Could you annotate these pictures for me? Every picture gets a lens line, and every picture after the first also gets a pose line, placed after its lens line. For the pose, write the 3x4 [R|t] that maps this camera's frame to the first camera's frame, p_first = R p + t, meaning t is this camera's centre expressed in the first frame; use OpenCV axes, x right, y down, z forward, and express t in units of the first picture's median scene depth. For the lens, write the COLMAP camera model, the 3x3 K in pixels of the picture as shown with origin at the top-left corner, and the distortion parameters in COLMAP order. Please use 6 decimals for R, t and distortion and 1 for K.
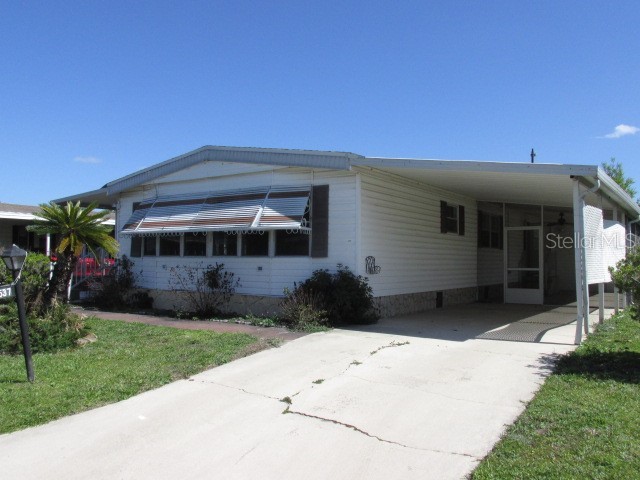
lens RADIAL K [[538.8, 0, 319.4], [0, 538.8, 236.7], [0, 0, 1]] dist [-0.000770, -0.017718]
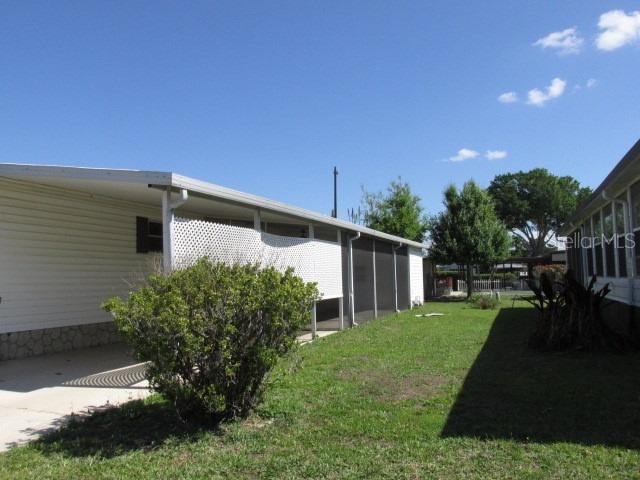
lens RADIAL K [[538.8, 0, 320.0], [0, 538.8, 243.5], [0, 0, 1]] dist [-0.000770, -0.017718]
pose [[0.974330, -0.010509, 0.224880, 0.322155], [0.015414, 0.999680, -0.020064, -0.000720], [-0.224597, 0.023015, 0.974180, 0.079823]]
